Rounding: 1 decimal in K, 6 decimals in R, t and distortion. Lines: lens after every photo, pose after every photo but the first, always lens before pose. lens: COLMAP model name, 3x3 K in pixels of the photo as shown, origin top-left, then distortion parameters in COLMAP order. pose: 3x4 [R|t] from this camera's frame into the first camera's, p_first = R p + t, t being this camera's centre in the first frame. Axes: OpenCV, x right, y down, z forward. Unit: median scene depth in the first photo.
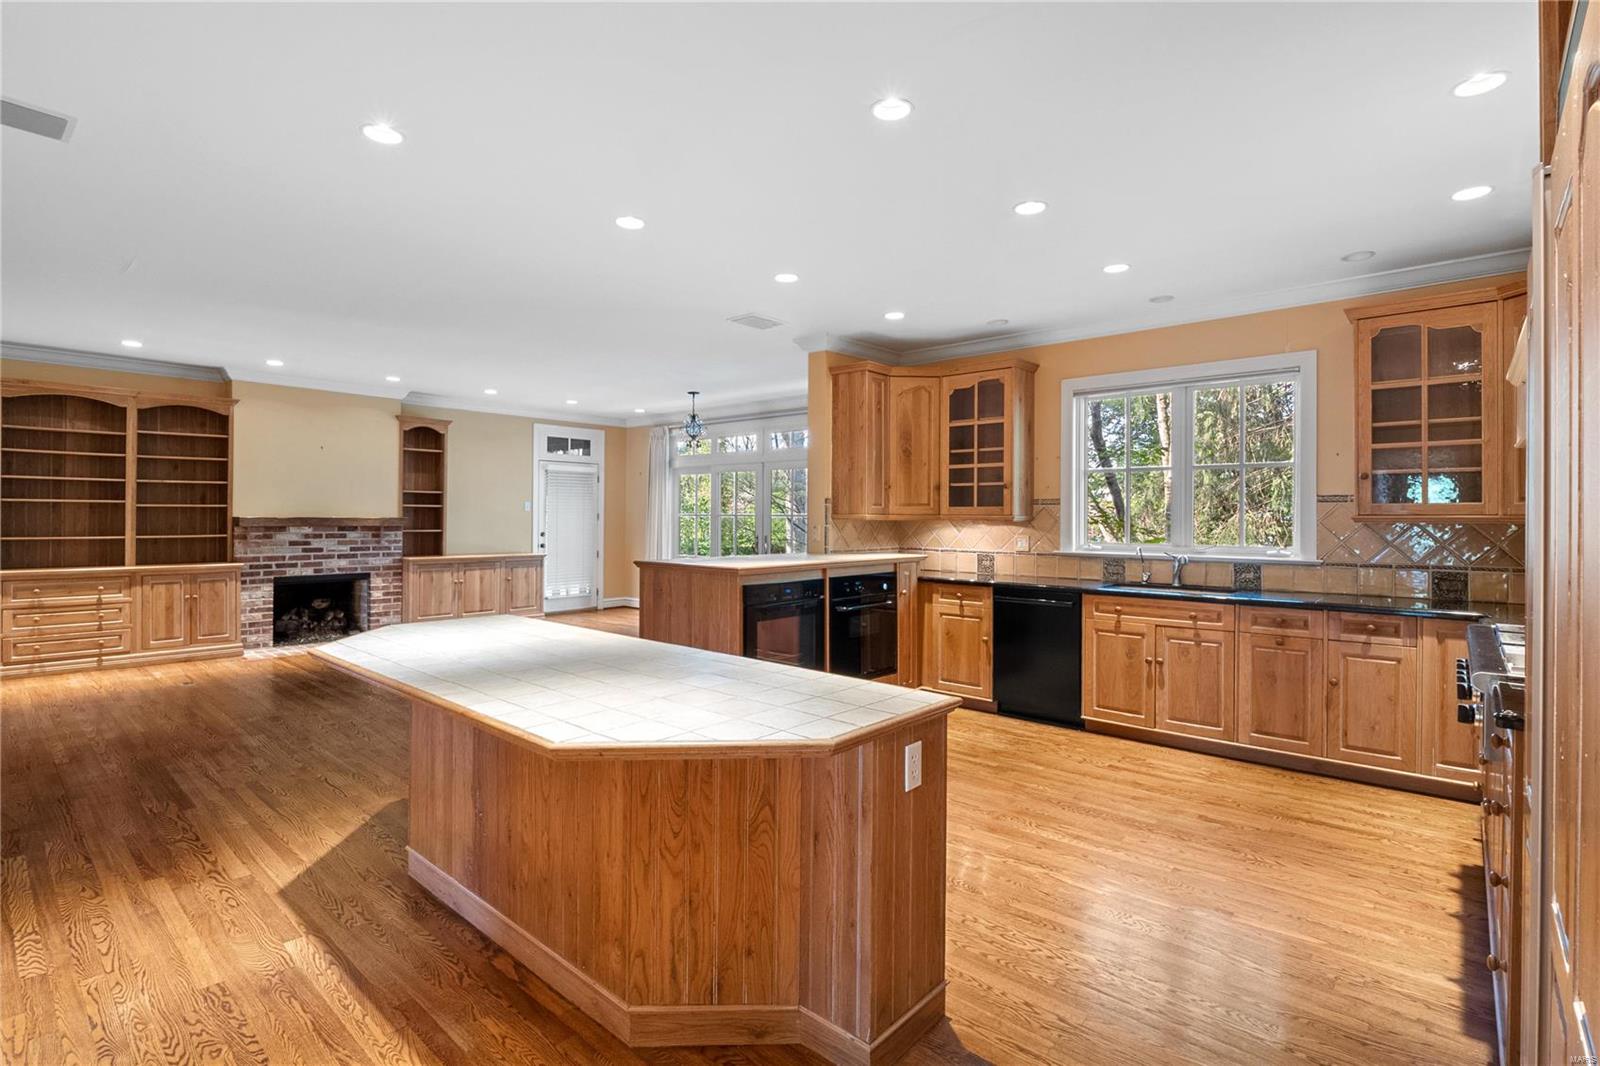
lens RADIAL K [[748.8, 0, 801.2], [0, 748.8, 518.3], [0, 0, 1]] dist [-0.013360, -0.002292]
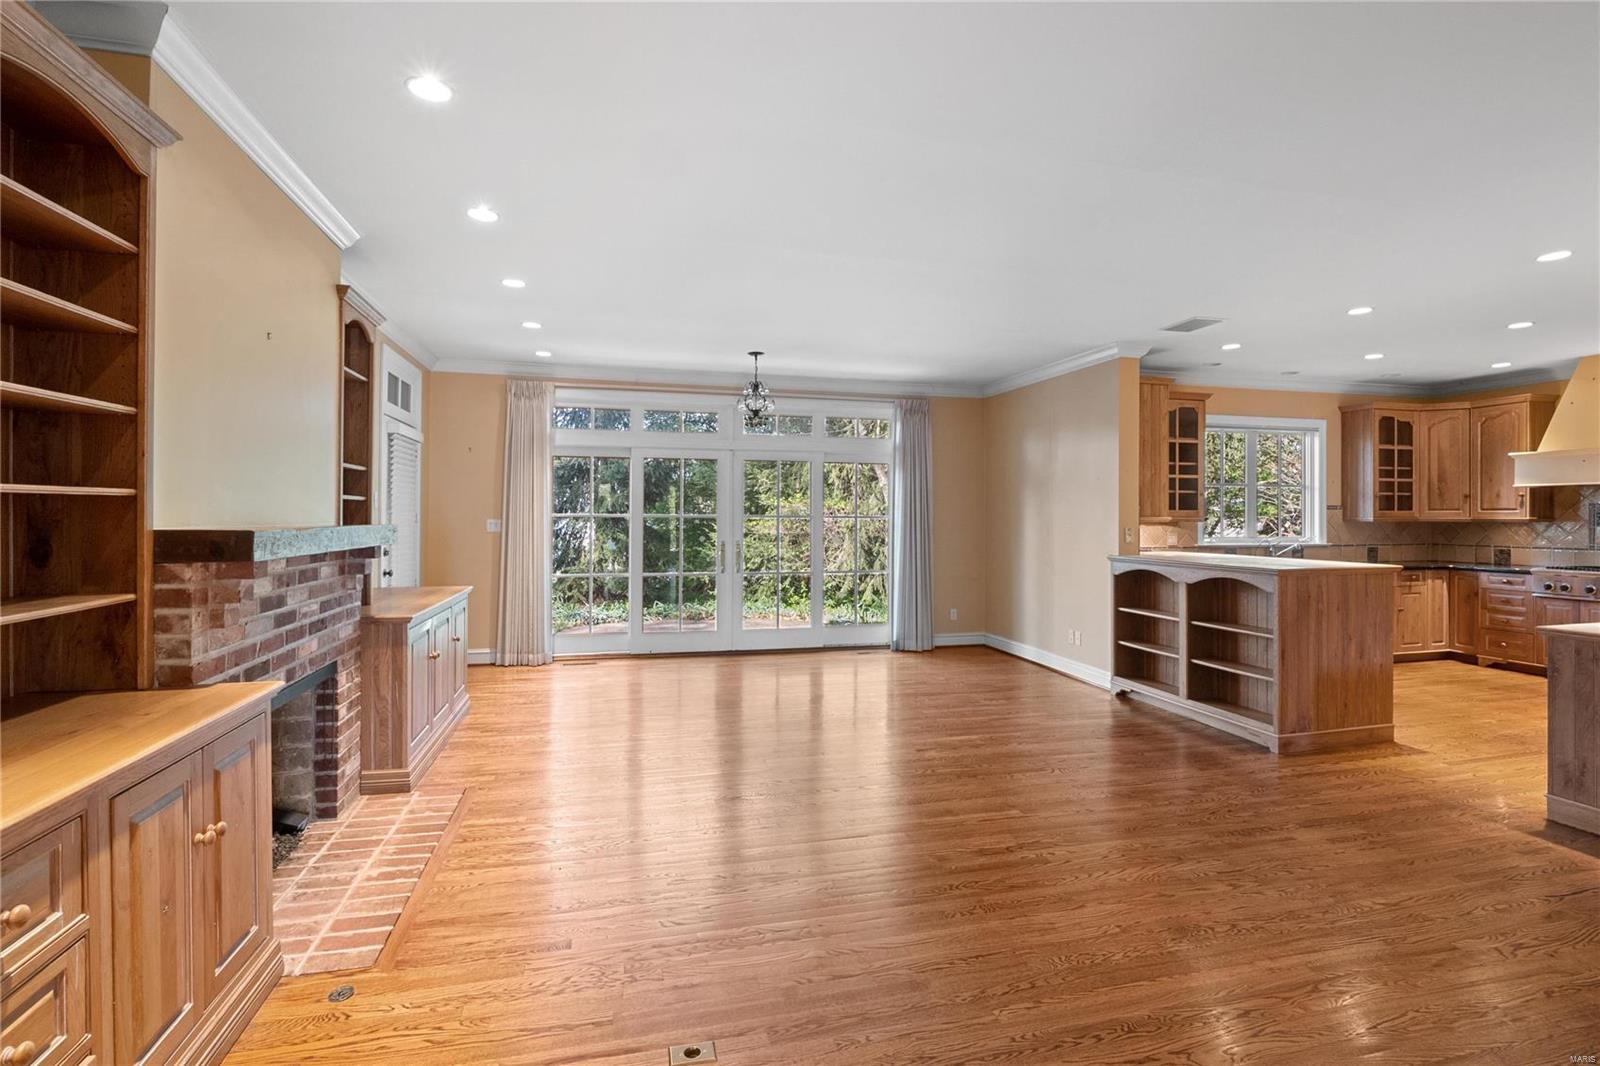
lens RADIAL K [[748.8, 0, 801.6], [0, 748.8, 516.1], [0, 0, 1]] dist [-0.013360, -0.002292]
pose [[0.567717, -0.003589, 0.823216, -0.813235], [0.000872, 0.999993, 0.003758, -0.008020], [-0.823223, -0.001416, 0.567716, 0.593545]]
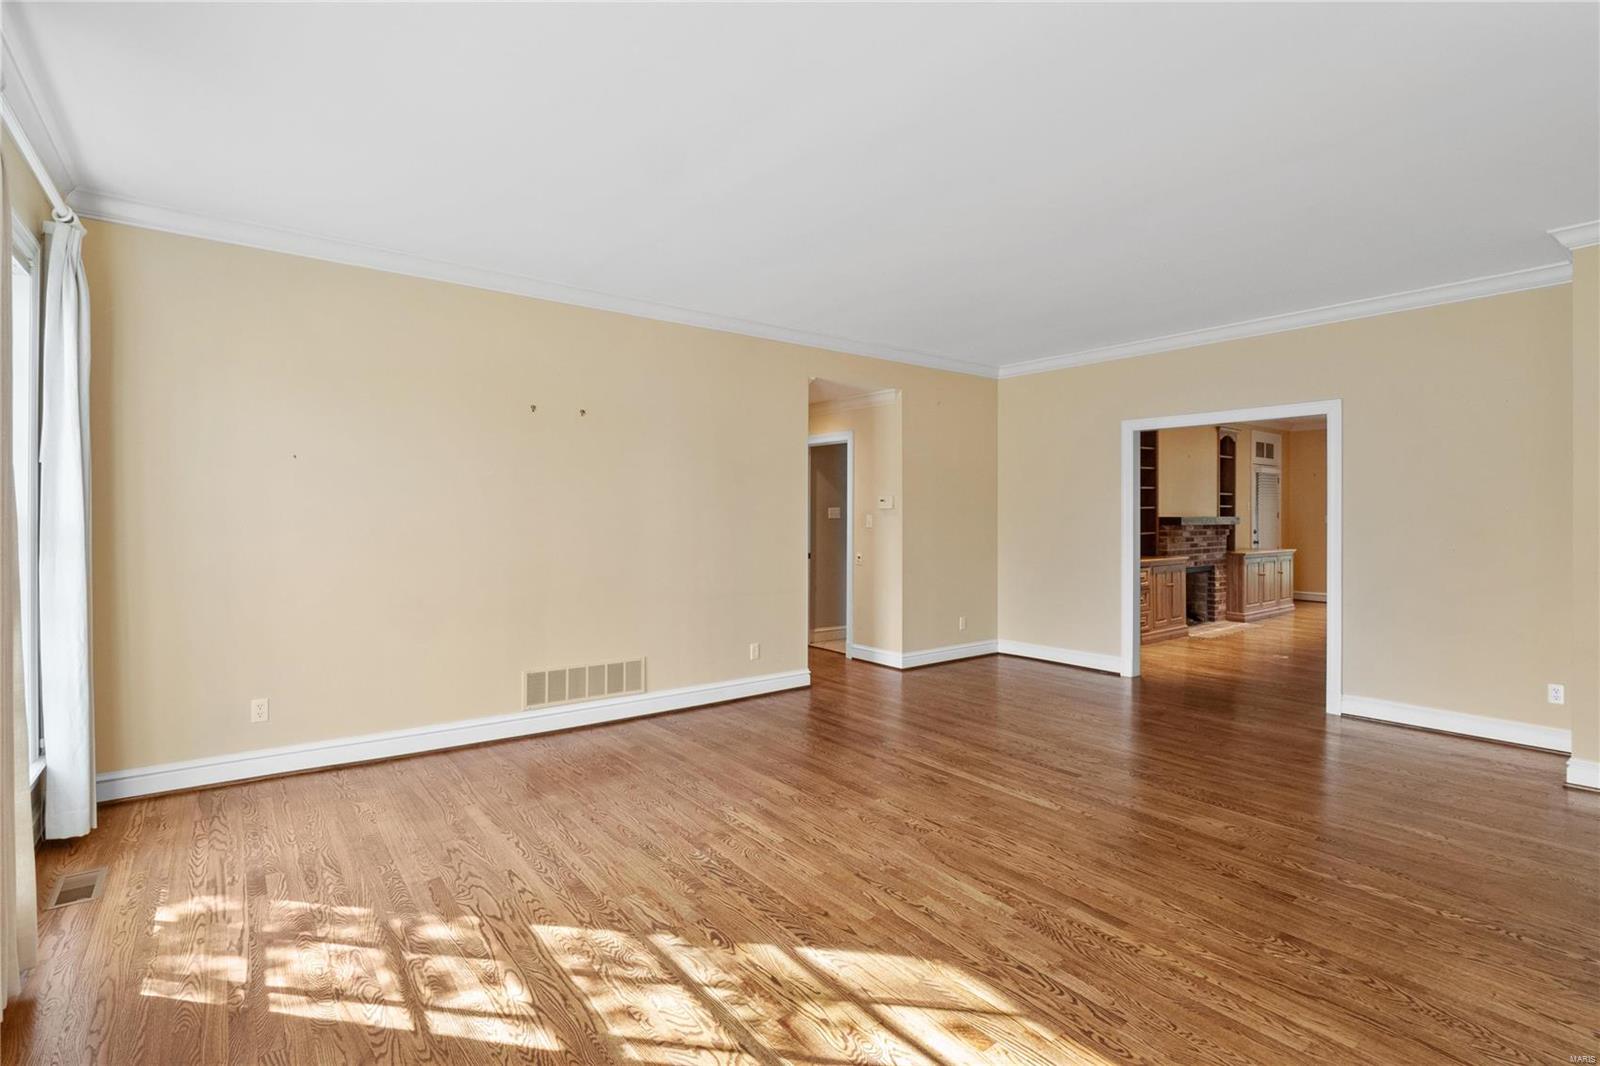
lens RADIAL K [[748.8, 0, 807.4], [0, 748.8, 522.1], [0, 0, 1]] dist [-0.013360, -0.002292]
pose [[0.981907, -0.010921, -0.189046, -1.028086], [0.011419, 0.999934, 0.001543, -0.001886], [0.189017, -0.003673, 0.981967, -0.243427]]
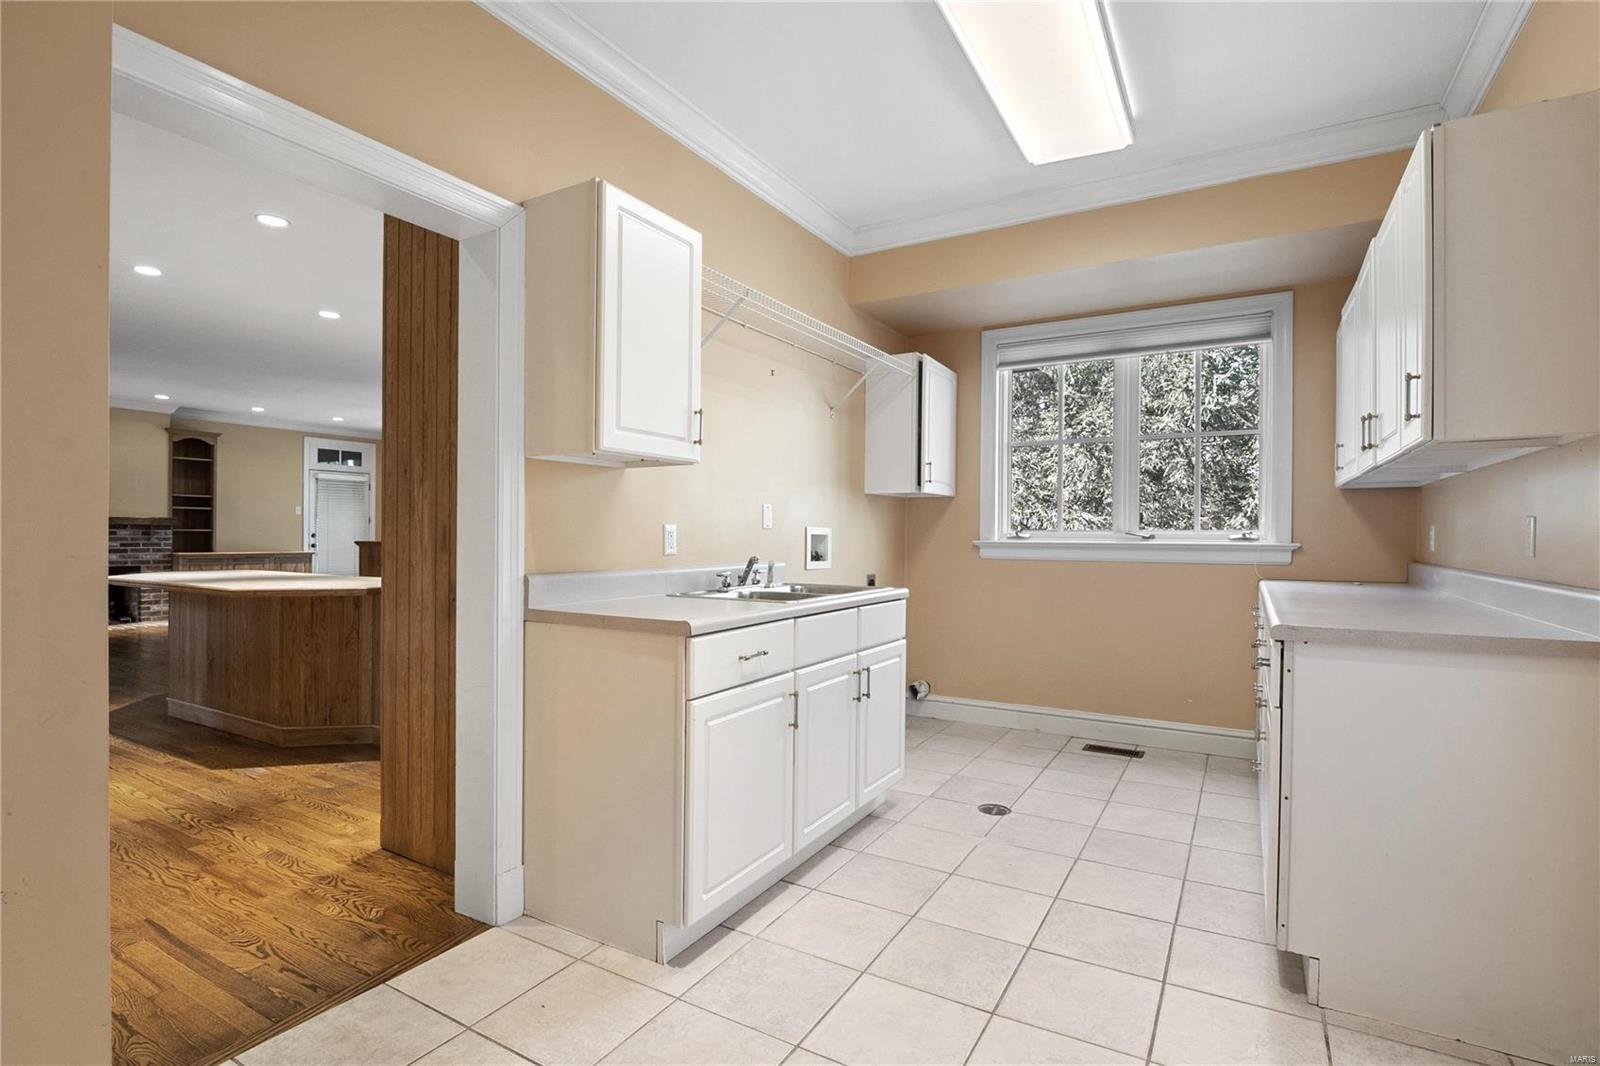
lens RADIAL K [[748.8, 0, 788.0], [0, 748.8, 539.9], [0, 0, 1]] dist [-0.013360, -0.002292]
pose [[0.980551, -0.002593, 0.196247, 0.177623], [0.001127, 0.999971, 0.007584, 0.027270], [-0.196260, -0.007216, 0.980525, -0.316406]]
